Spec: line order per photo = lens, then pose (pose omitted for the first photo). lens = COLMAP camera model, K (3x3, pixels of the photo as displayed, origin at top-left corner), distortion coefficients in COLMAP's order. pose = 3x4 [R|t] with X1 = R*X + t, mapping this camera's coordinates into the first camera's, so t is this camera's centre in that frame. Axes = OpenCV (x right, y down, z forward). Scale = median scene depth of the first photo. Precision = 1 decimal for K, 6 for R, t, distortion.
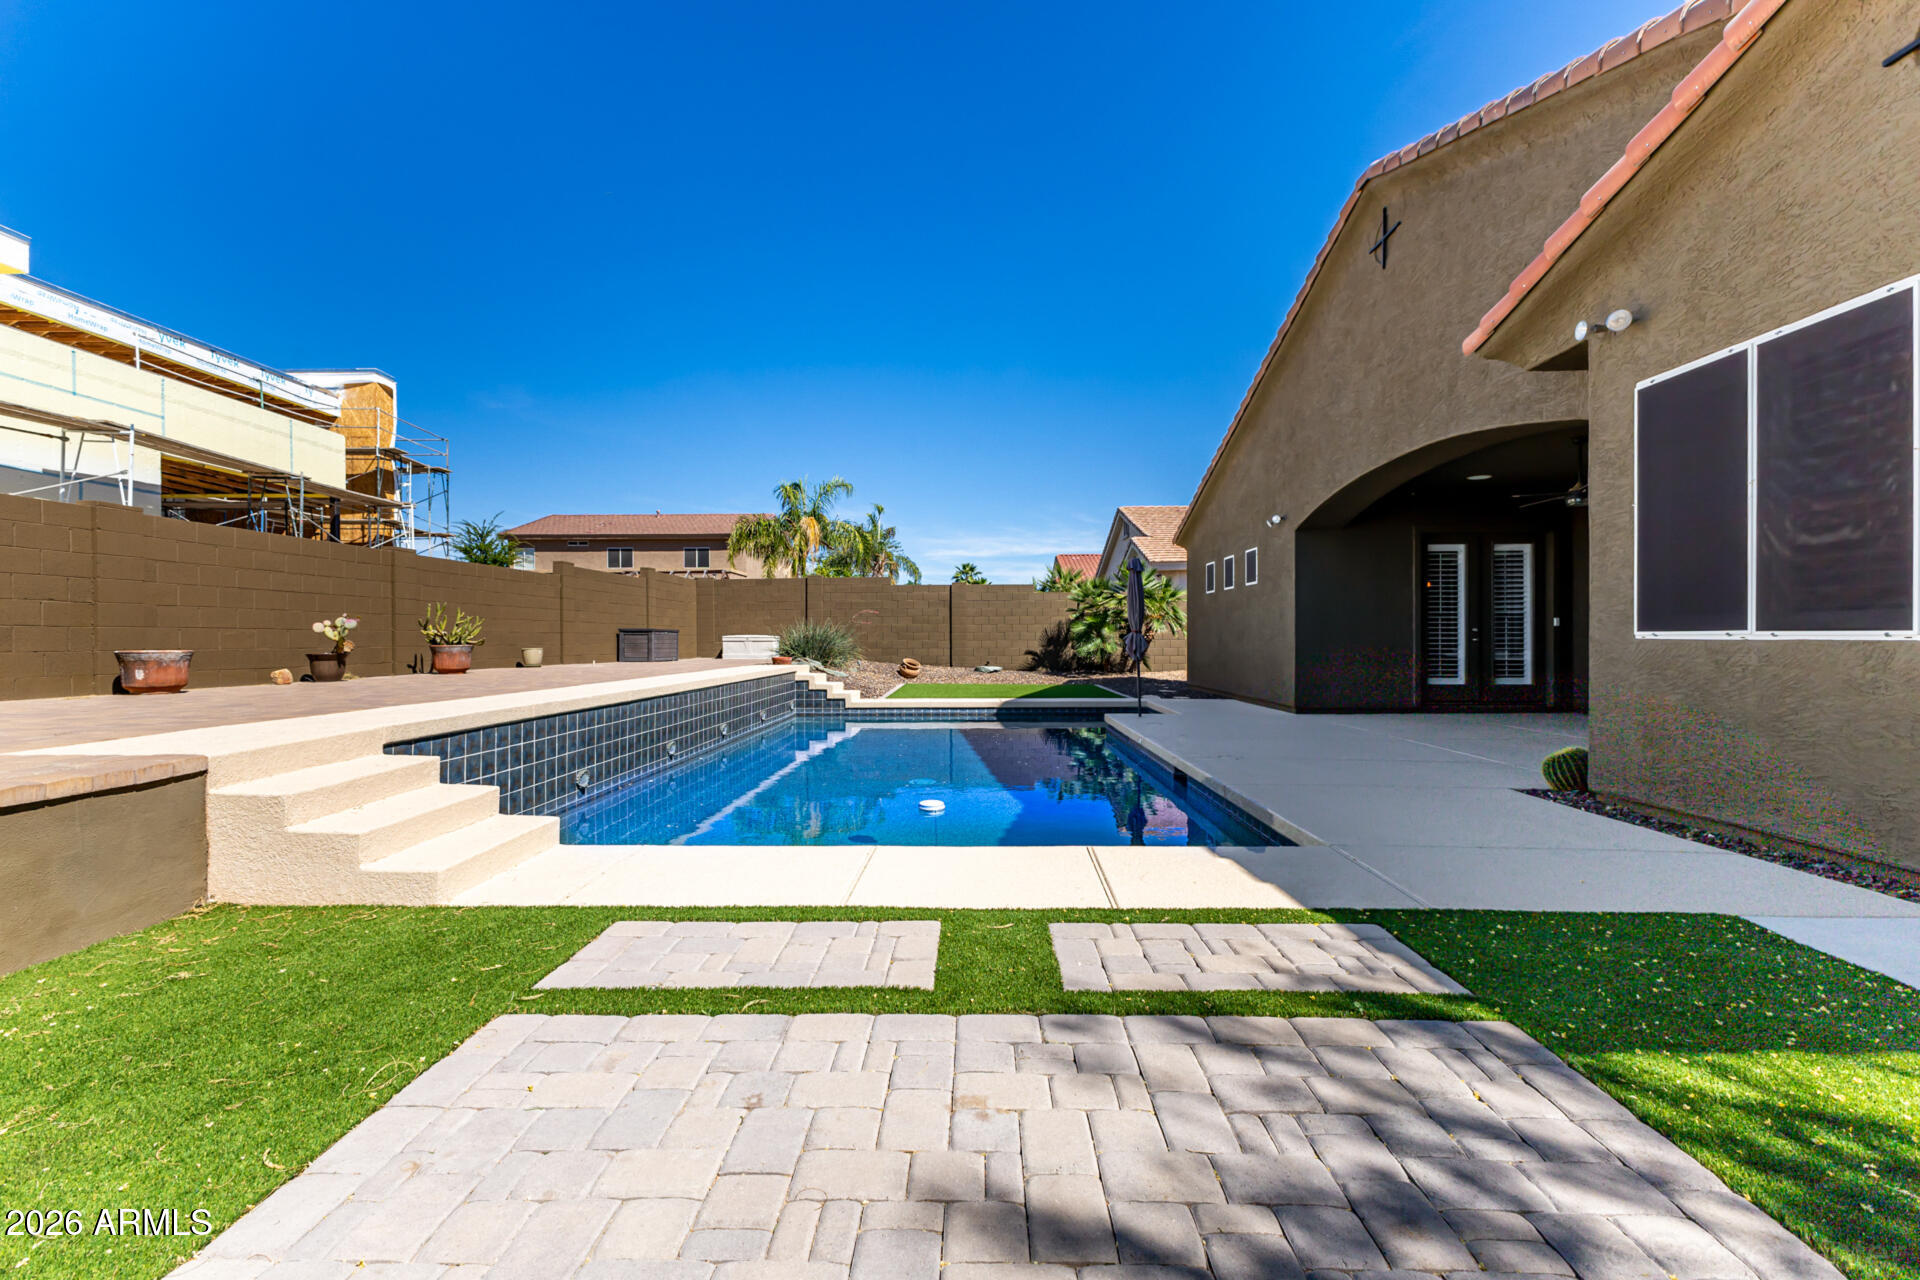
lens RADIAL K [[830.9, 0, 964.3], [0, 830.9, 637.3], [0, 0, 1]] dist [0.015878, -0.004858]
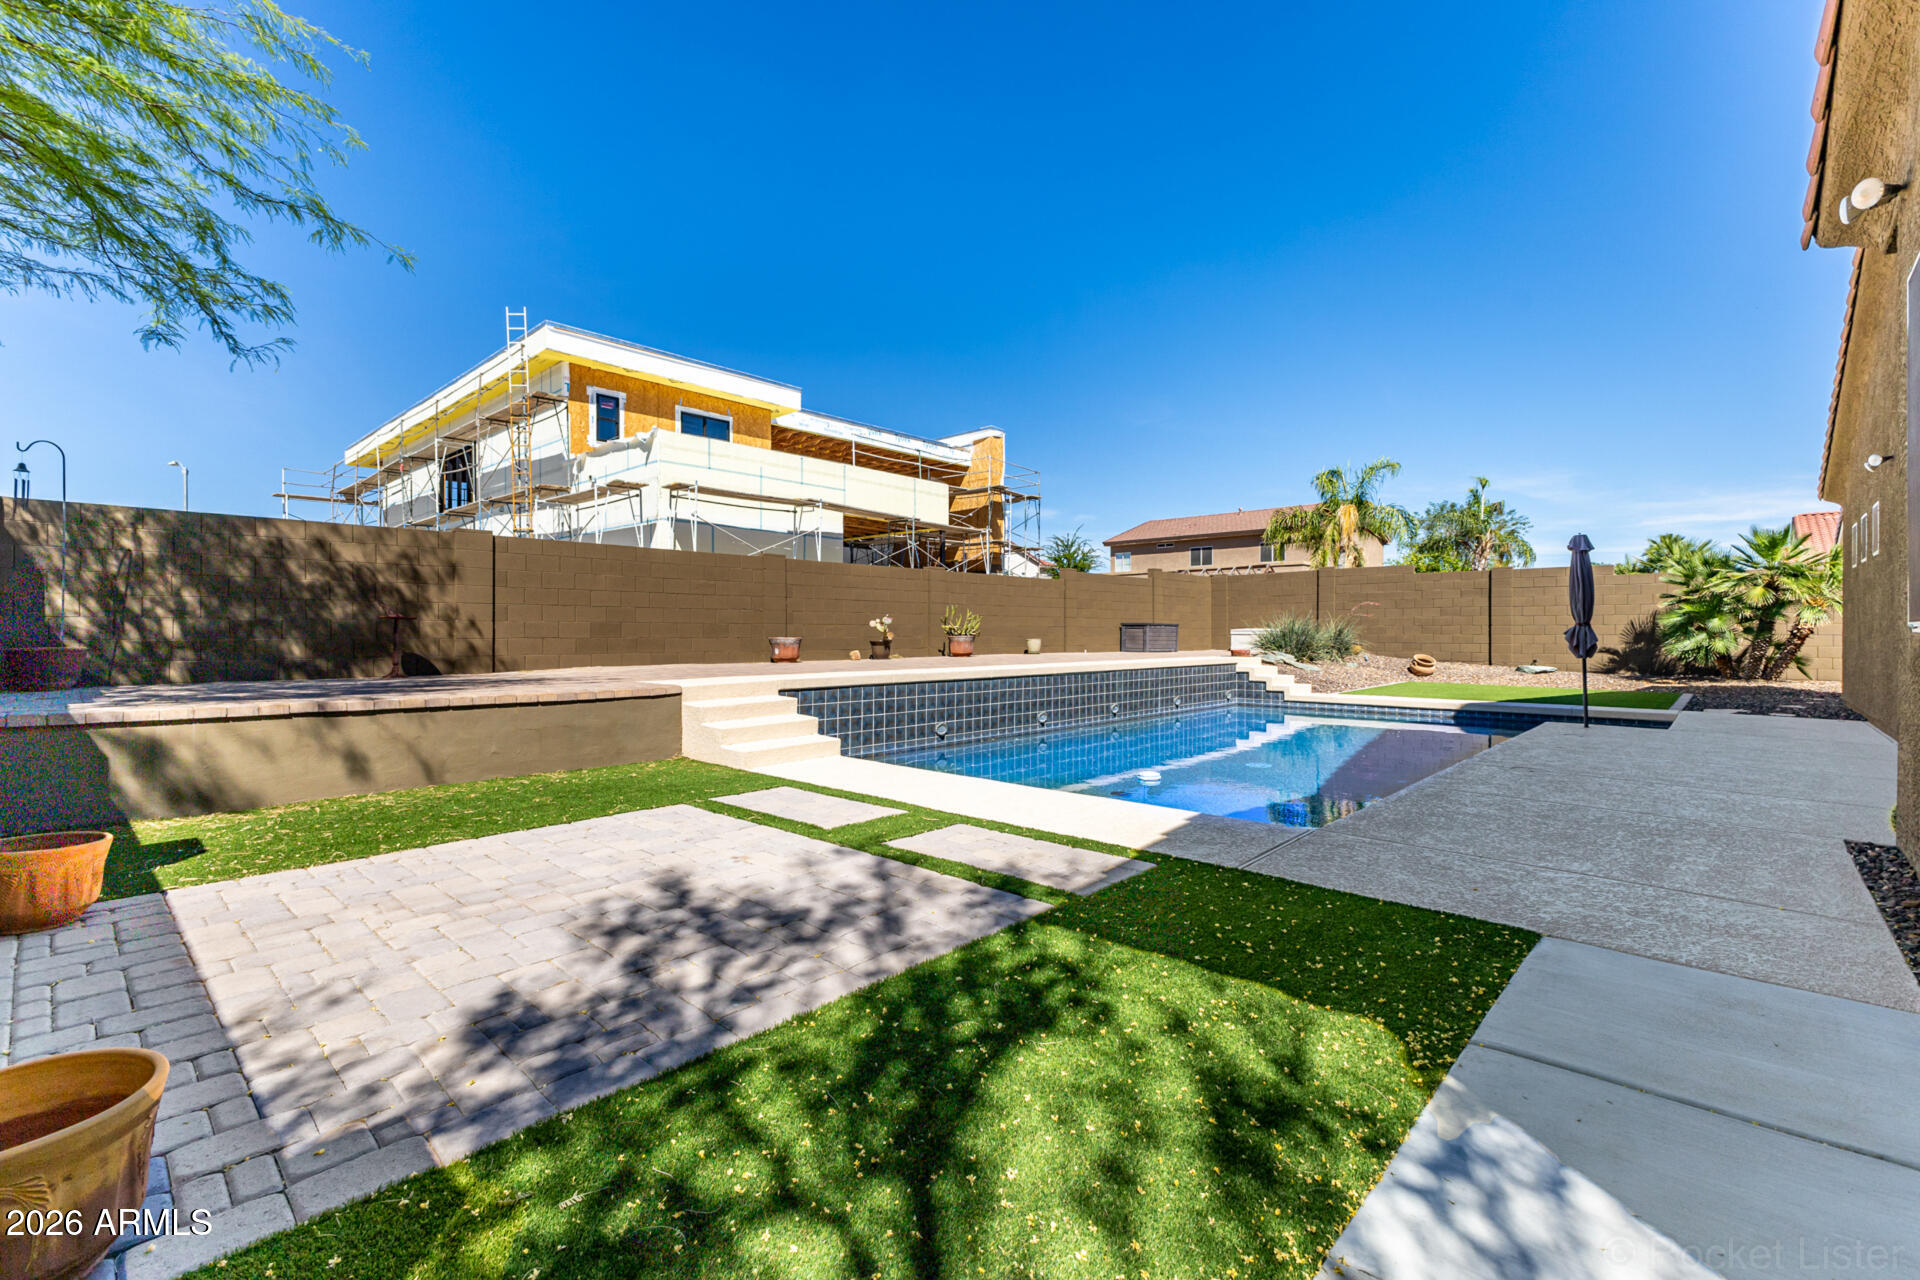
lens RADIAL K [[830.9, 0, 961.3], [0, 830.9, 637.5], [0, 0, 1]] dist [0.015878, -0.004858]
pose [[0.751304, 0.006351, -0.659925, 0.255181], [-0.001301, 0.999966, 0.008142, 0.000606], [0.659955, -0.005258, 0.751287, -0.023556]]
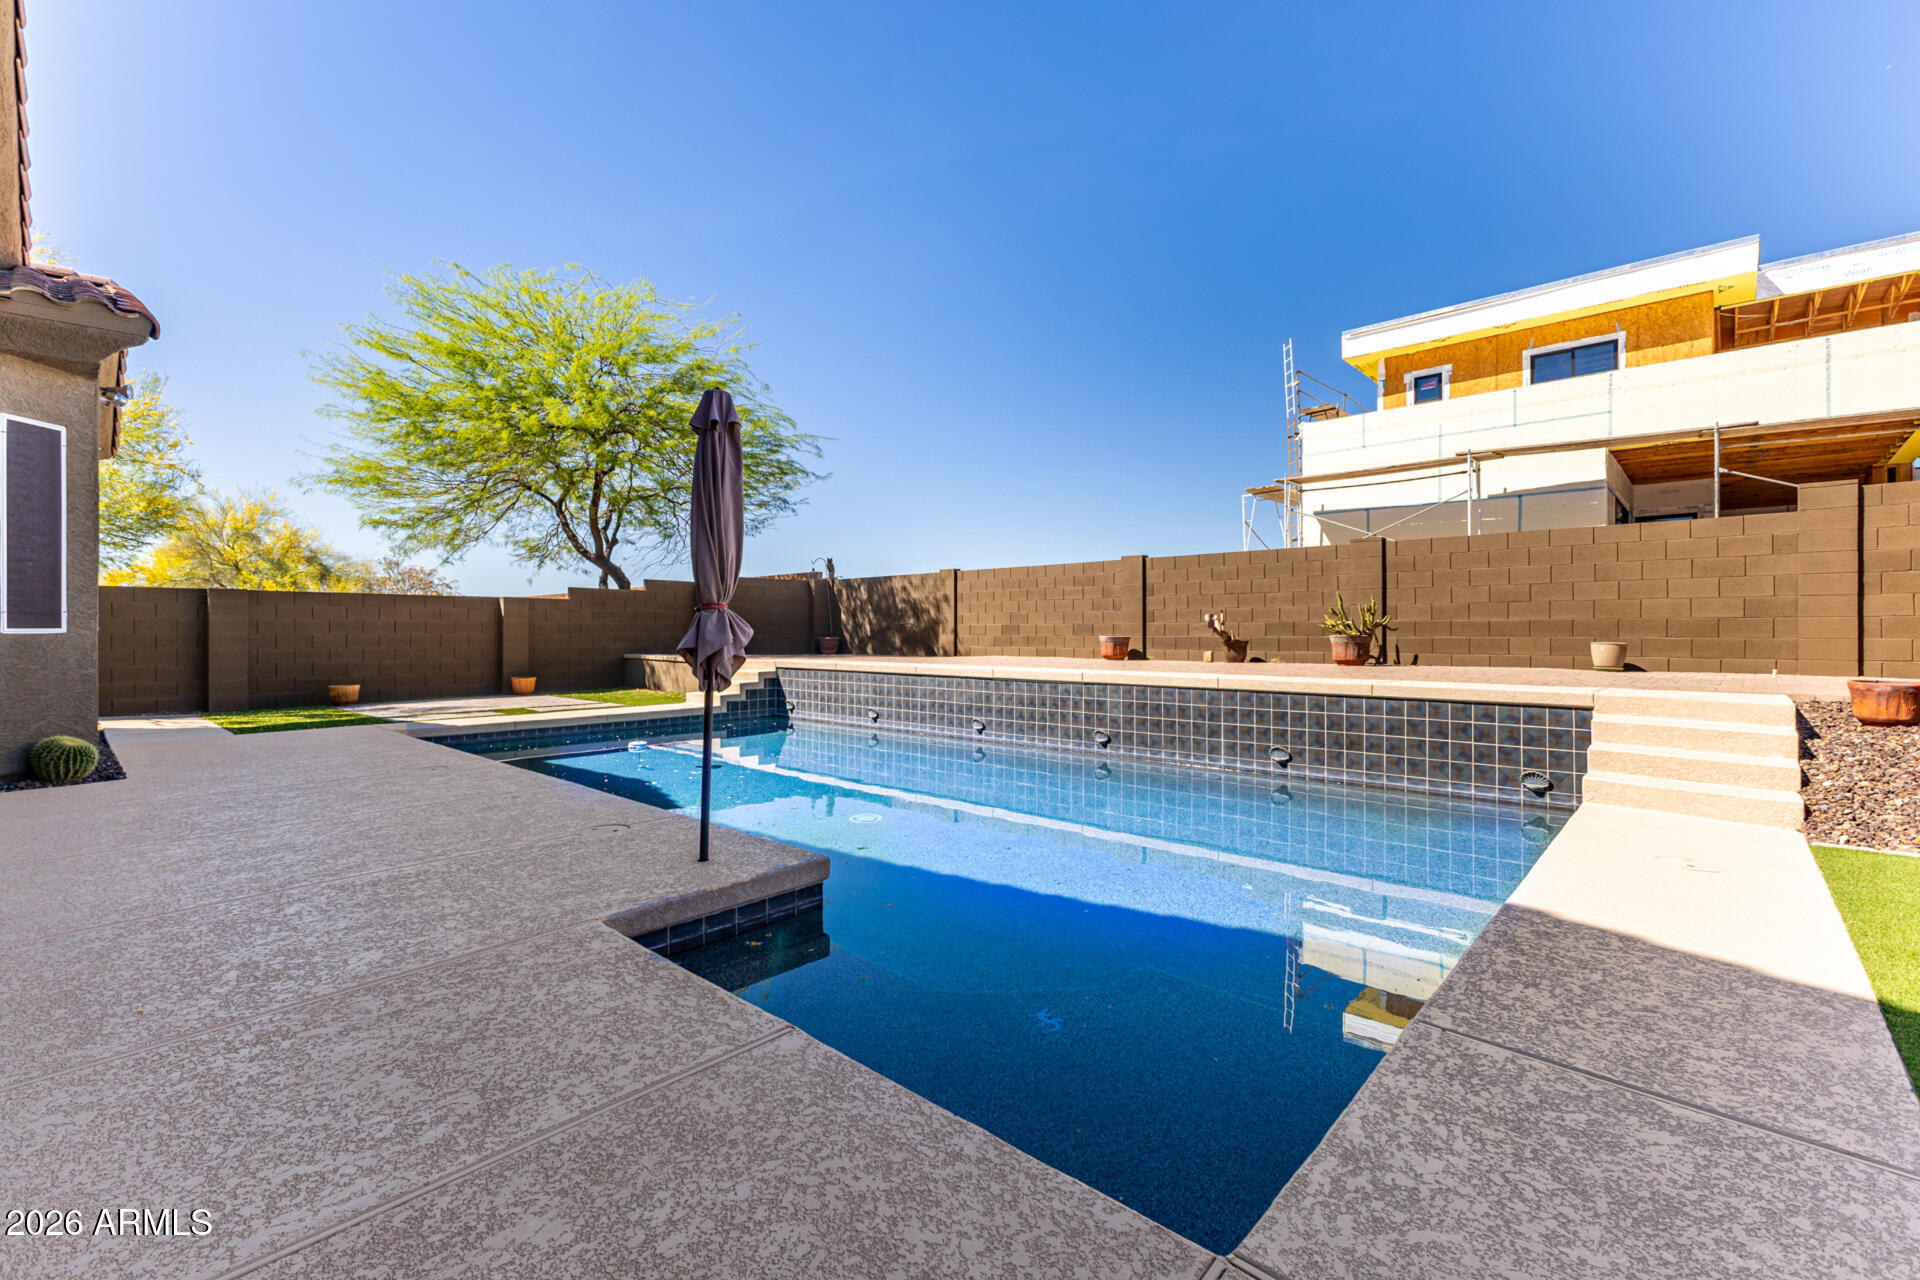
lens RADIAL K [[830.9, 0, 971.4], [0, 830.9, 638.9], [0, 0, 1]] dist [0.015878, -0.004858]
pose [[-0.647028, 0.009651, -0.762405, 0.353580], [0.004773, 0.999952, 0.008607, 0.002467], [0.762451, 0.001930, -0.647043, 1.130891]]
